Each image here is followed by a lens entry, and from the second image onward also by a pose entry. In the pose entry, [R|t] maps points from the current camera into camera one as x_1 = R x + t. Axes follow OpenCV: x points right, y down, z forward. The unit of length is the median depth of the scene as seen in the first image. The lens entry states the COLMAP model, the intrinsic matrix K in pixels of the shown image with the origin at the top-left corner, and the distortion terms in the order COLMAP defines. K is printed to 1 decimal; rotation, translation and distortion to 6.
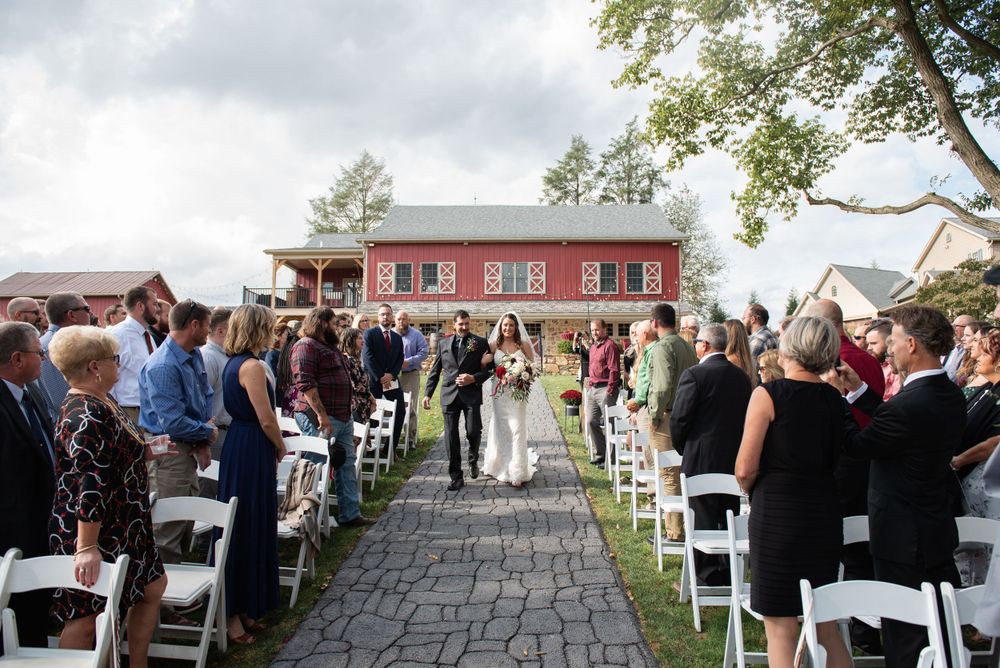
lens RADIAL K [[697.9, 0, 499.2], [0, 697.9, 334.0], [0, 0, 1]] dist [-0.051495, 0.002592]
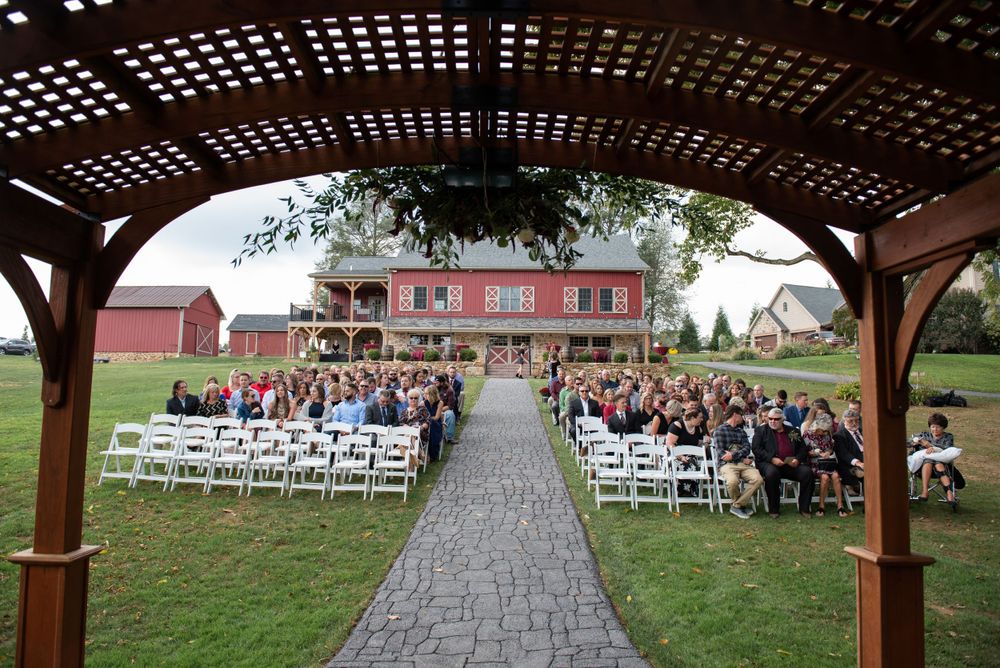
lens RADIAL K [[697.9, 0, 500.3], [0, 697.9, 334.2], [0, 0, 1]] dist [-0.051495, 0.002592]
pose [[0.999818, 0.011420, 0.015301, -0.013006], [-0.011405, 0.999934, -0.001070, -0.016188], [-0.015312, 0.000895, 0.999882, -0.244748]]
